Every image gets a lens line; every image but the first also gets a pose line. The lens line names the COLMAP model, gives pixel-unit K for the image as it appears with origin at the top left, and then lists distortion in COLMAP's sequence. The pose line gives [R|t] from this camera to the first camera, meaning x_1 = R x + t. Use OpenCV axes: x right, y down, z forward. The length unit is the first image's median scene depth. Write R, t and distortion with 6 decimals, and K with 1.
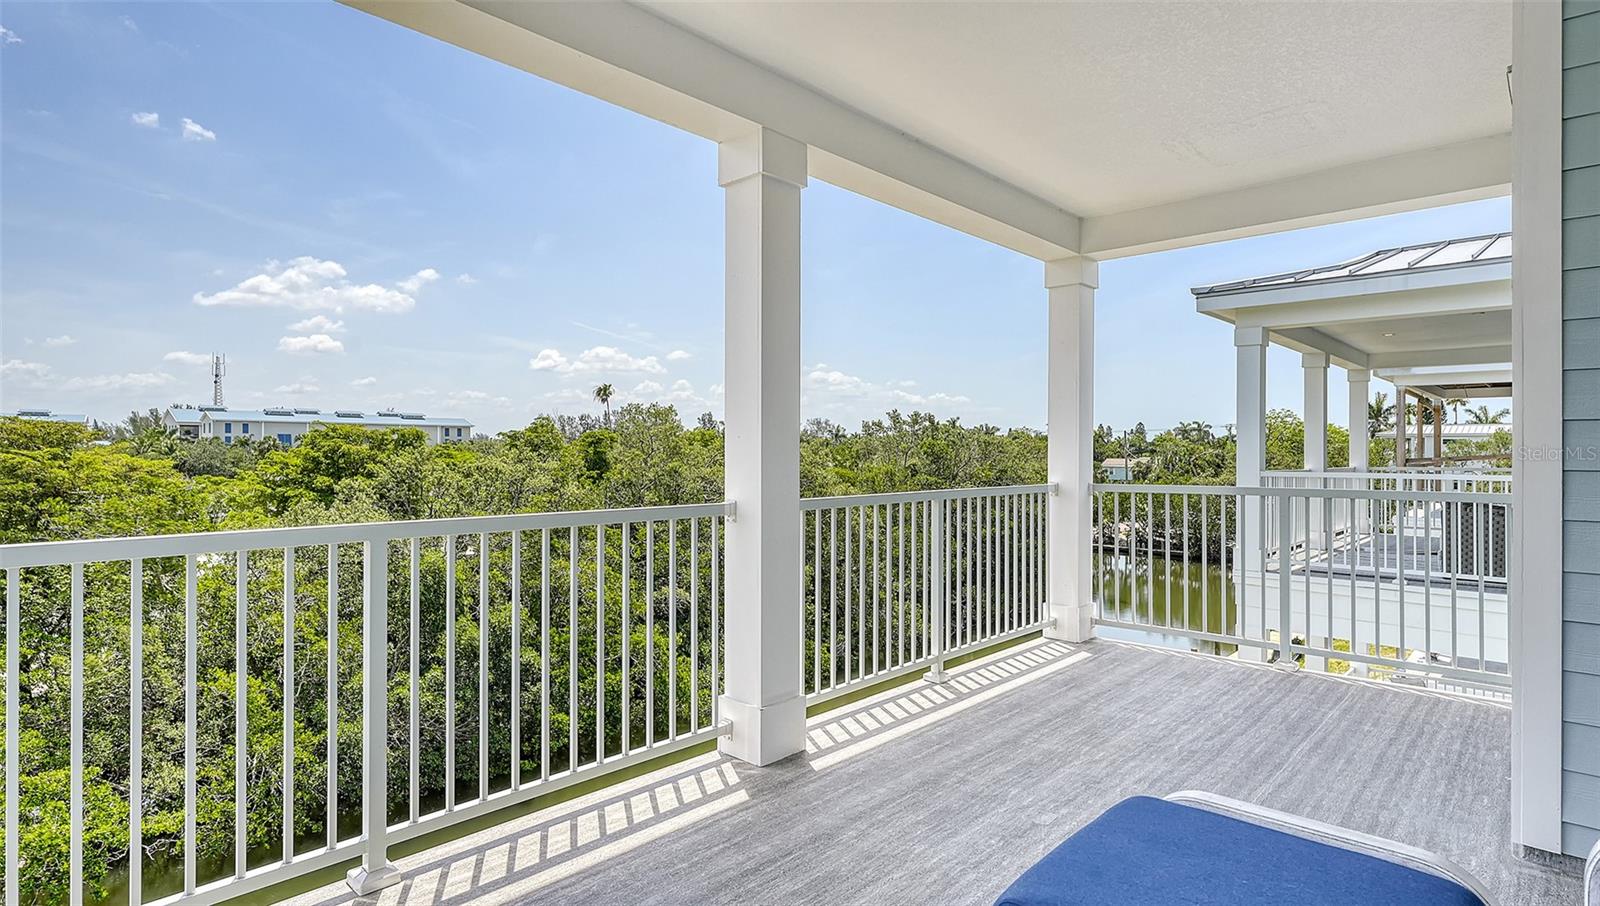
lens RADIAL K [[856.7, 0, 782.6], [0, 856.7, 426.3], [0, 0, 1]] dist [-0.003980, -0.002836]
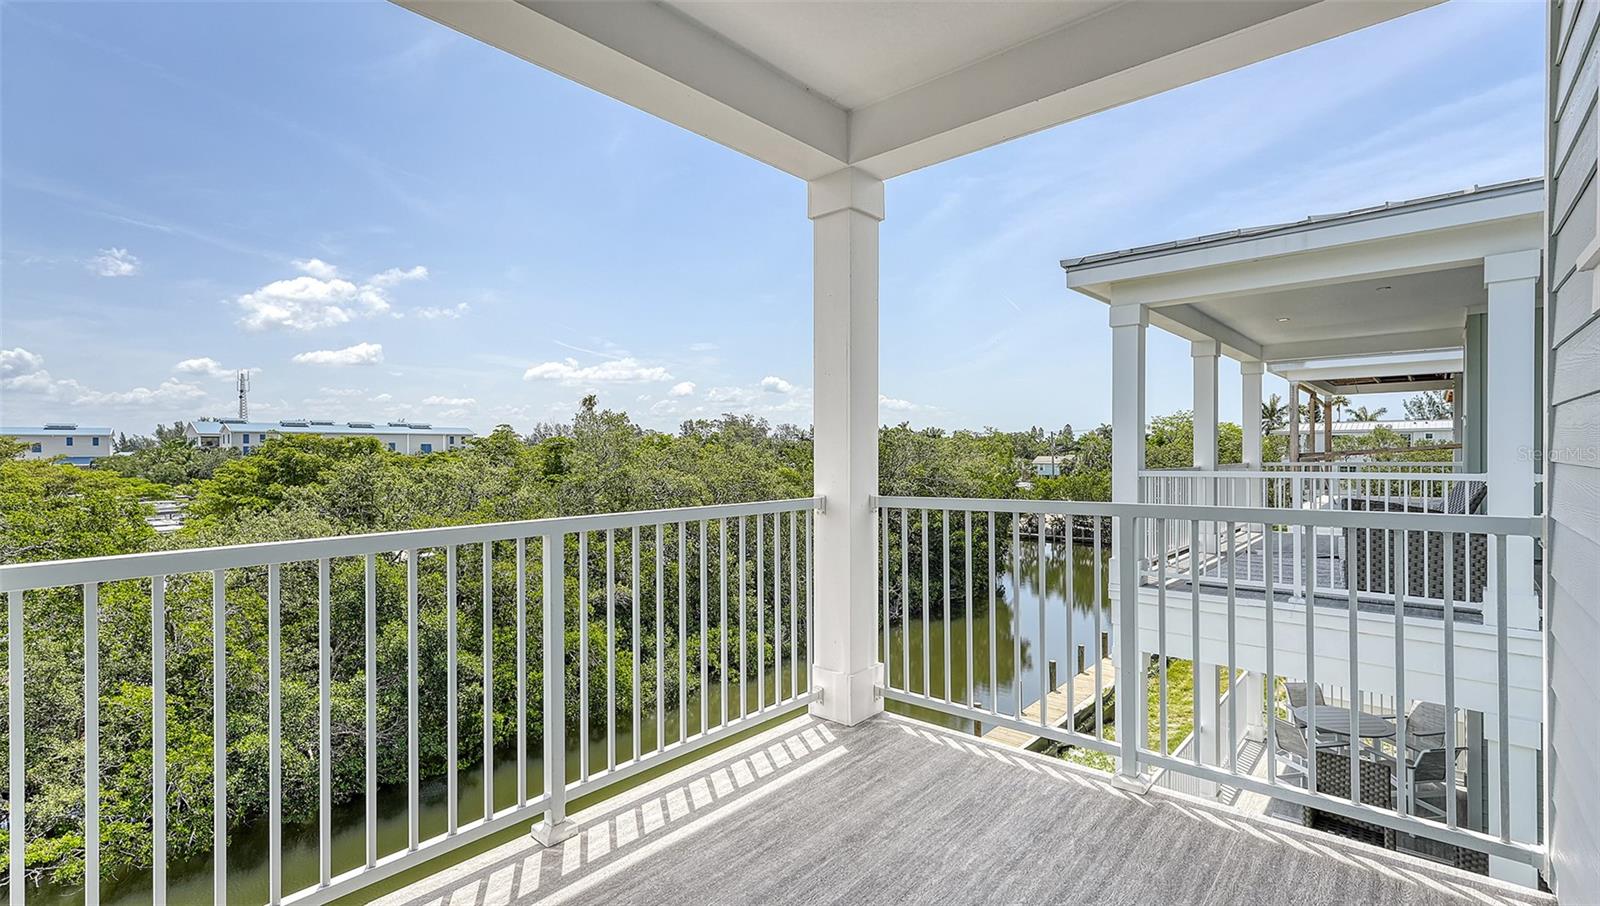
lens RADIAL K [[741.5, 0, 798.1], [0, 741.5, 447.1], [0, 0, 1]] dist [-0.001058, 0.000993]
pose [[0.999125, -0.012204, 0.040010, 0.070761], [0.011370, 0.999715, 0.021003, 0.003296], [-0.040255, -0.020530, 0.998978, 0.101713]]
